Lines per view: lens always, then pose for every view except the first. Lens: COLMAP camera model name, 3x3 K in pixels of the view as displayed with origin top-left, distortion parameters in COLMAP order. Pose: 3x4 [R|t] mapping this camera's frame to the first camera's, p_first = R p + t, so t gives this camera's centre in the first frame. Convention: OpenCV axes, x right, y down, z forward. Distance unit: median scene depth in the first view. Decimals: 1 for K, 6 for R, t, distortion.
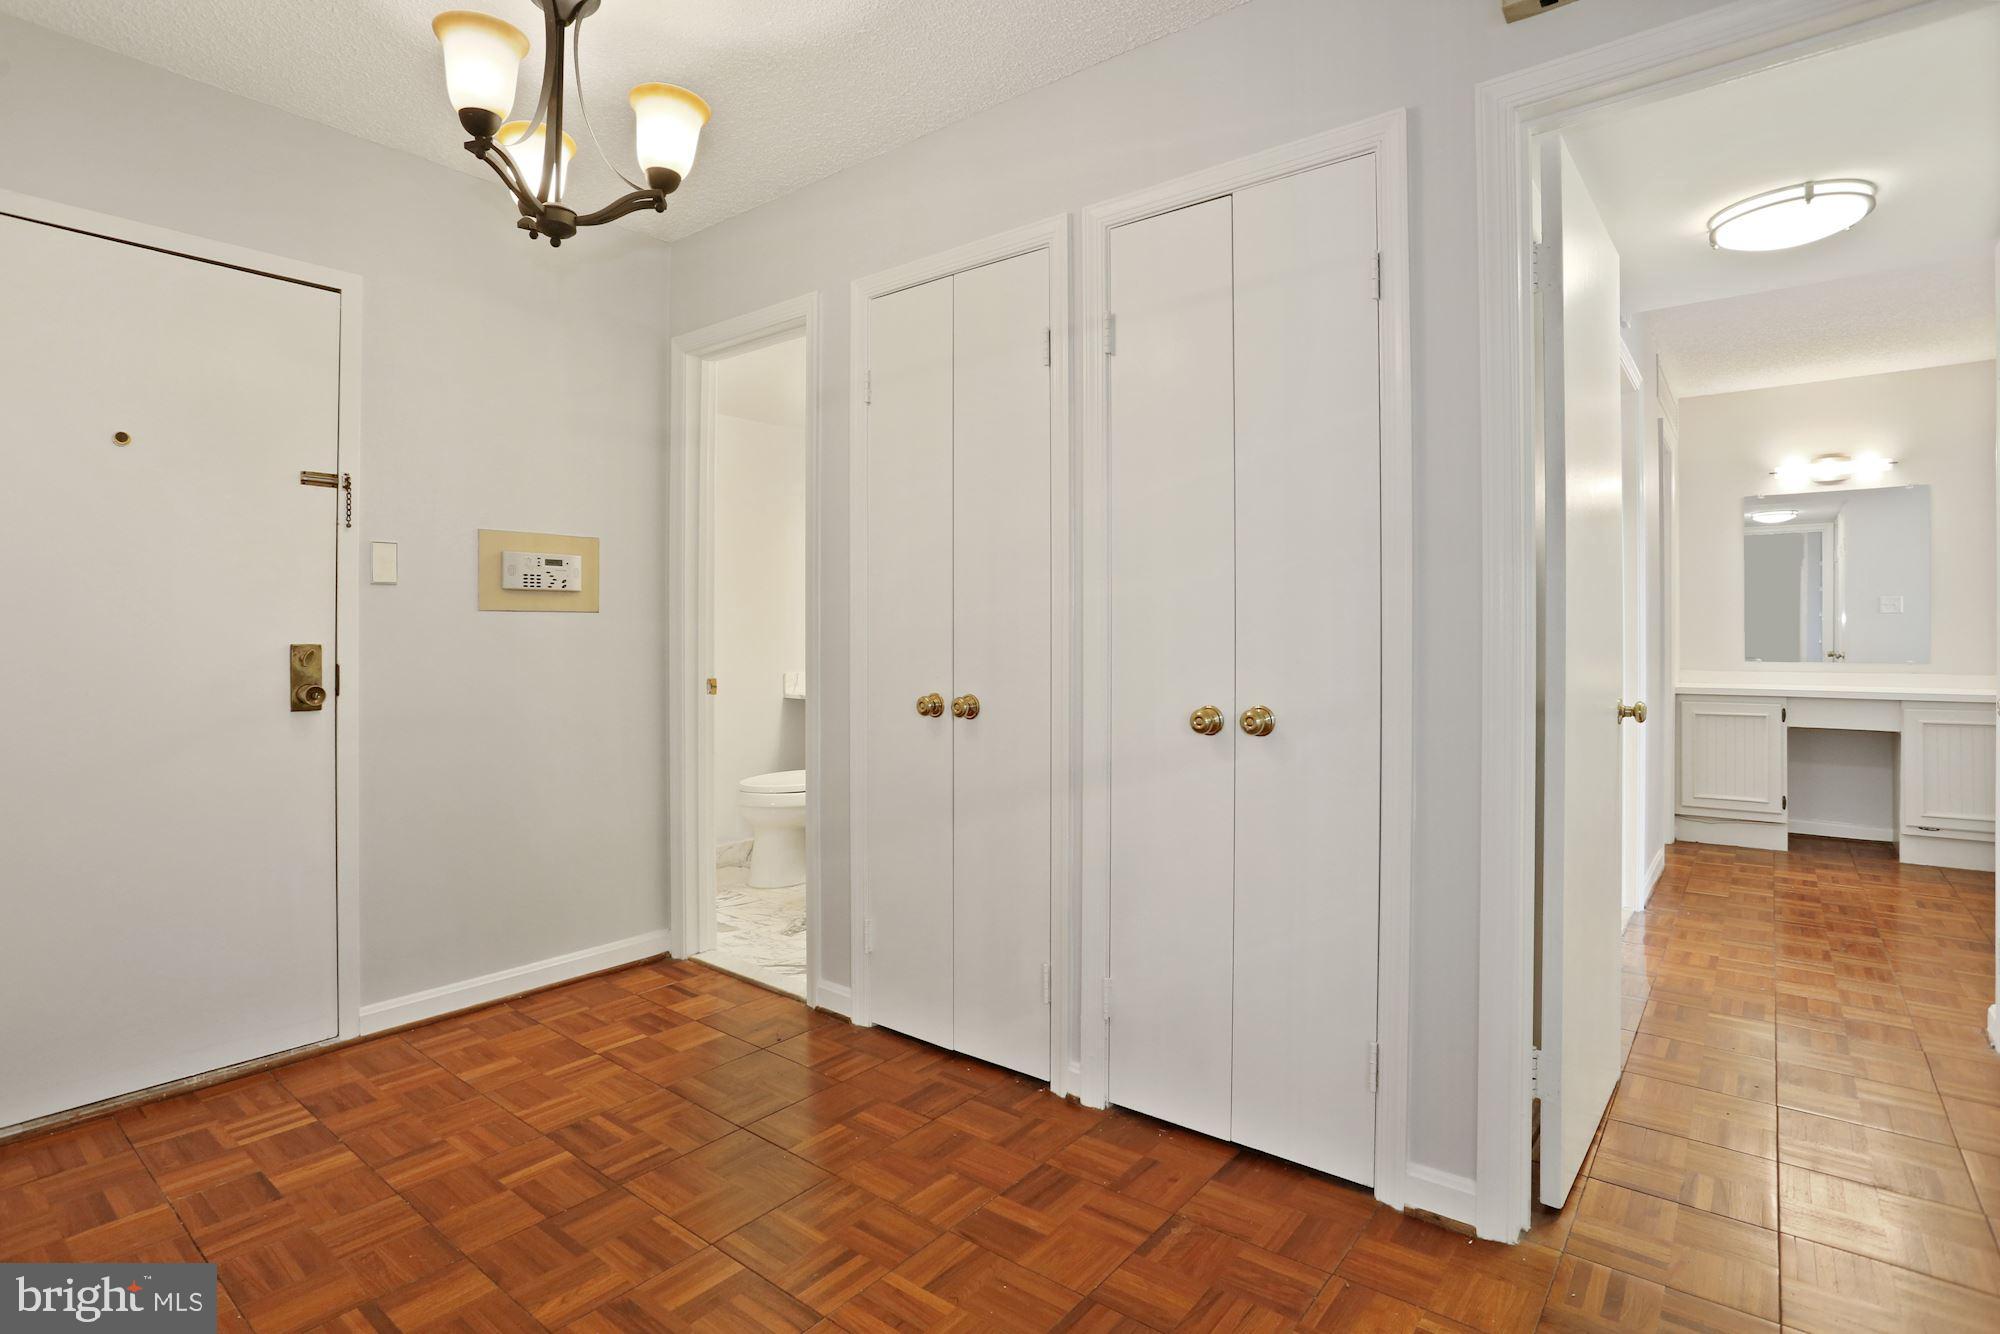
lens RADIAL K [[996.2, 0, 980.7], [0, 996.2, 640.3], [0, 0, 1]] dist [-0.076885, 0.032992]
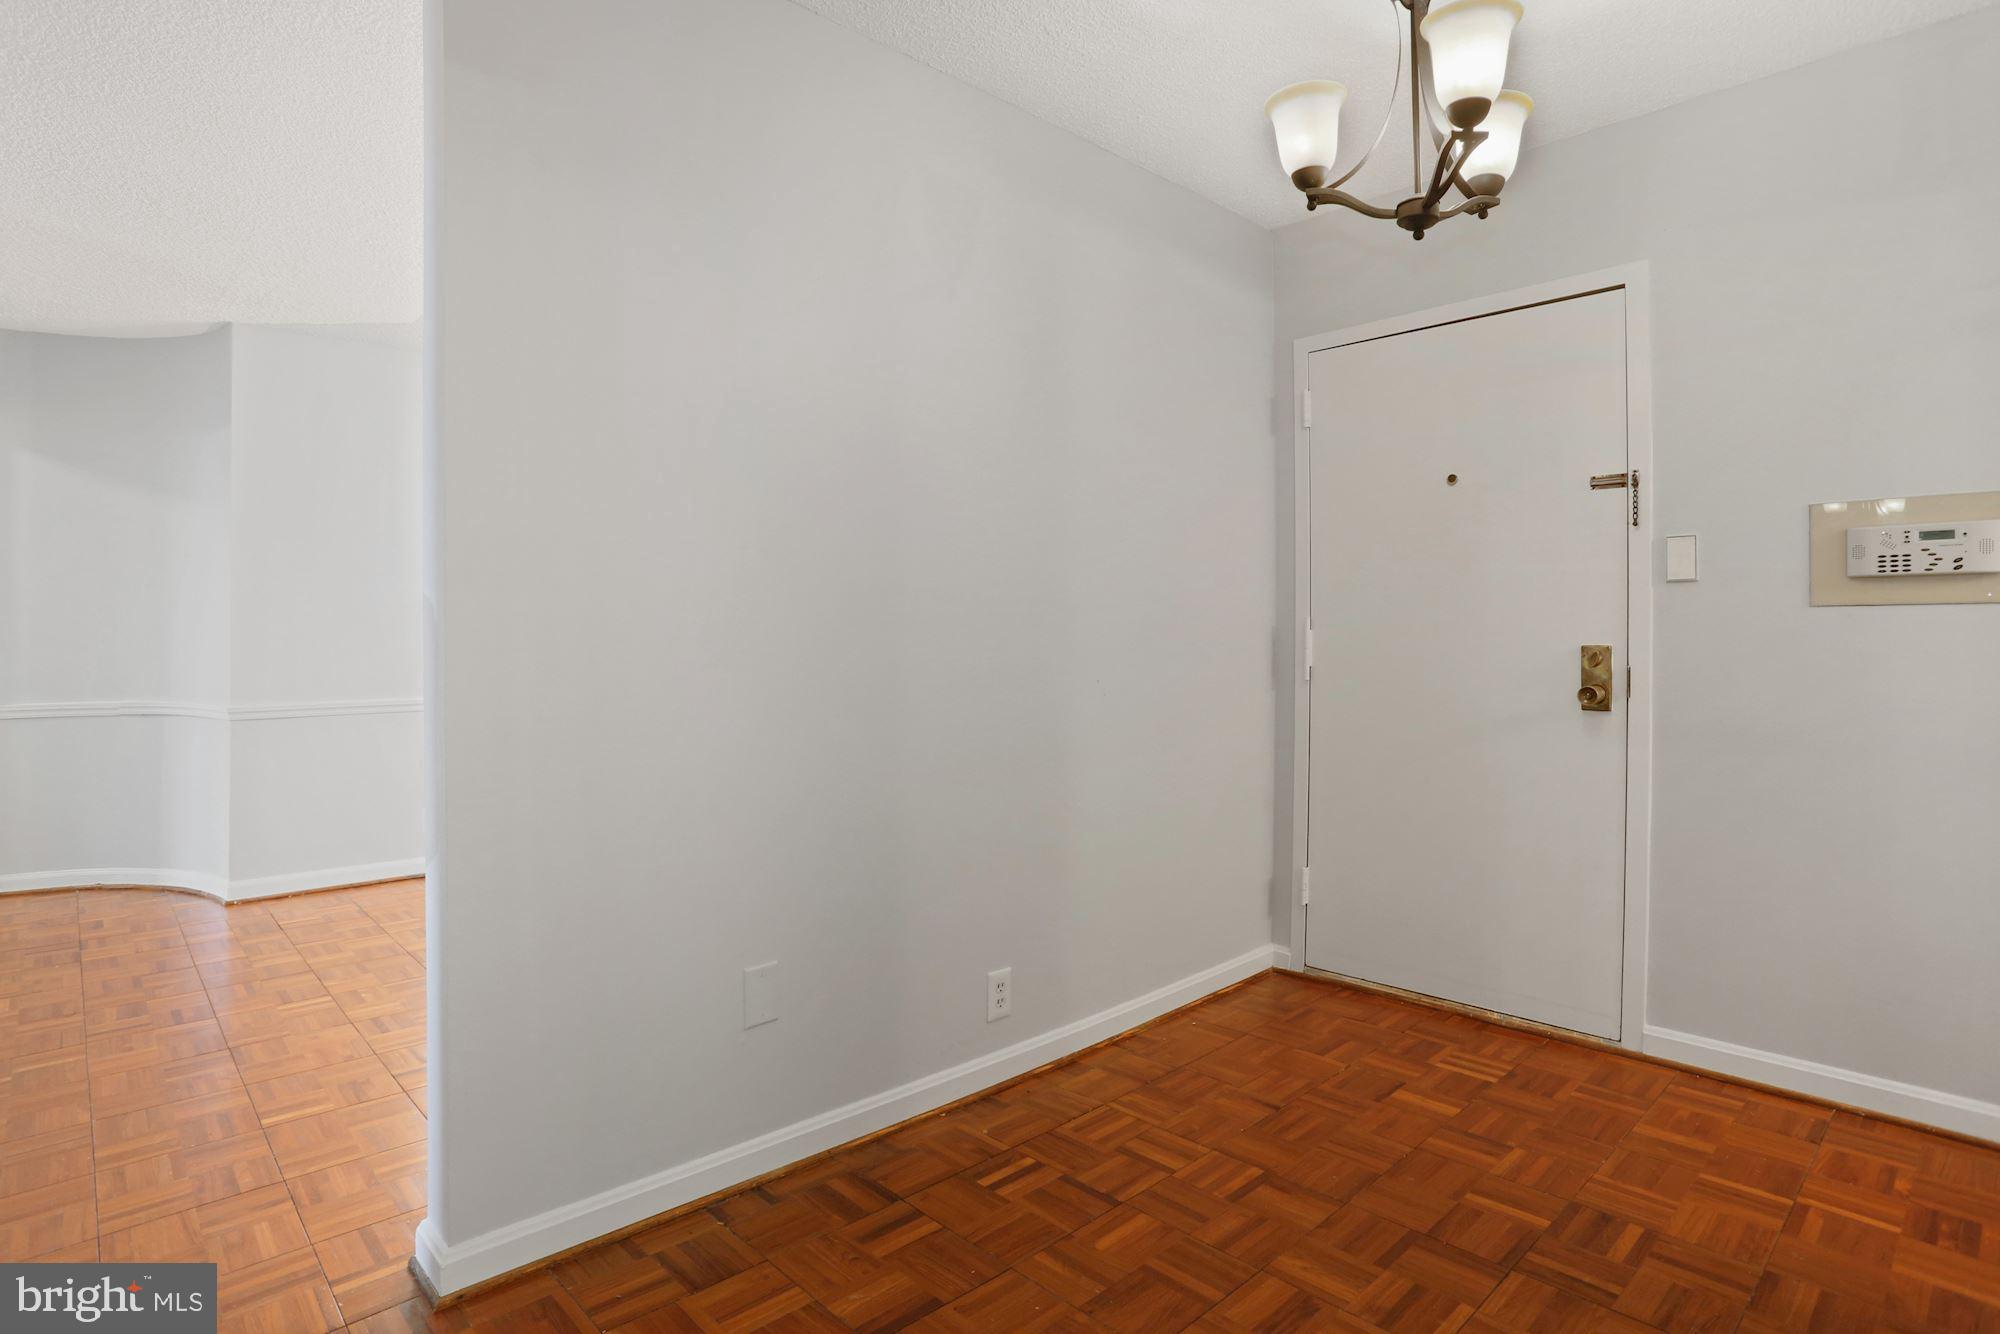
lens RADIAL K [[1018.5, 0, 979.9], [0, 1018.5, 650.7], [0, 0, 1]] dist [-0.075443, 0.030990]
pose [[-0.131433, 0.017411, -0.991172, 0.431871], [-0.002048, 0.999839, 0.017835, -0.007974], [0.991323, 0.004374, -0.131376, 0.494889]]
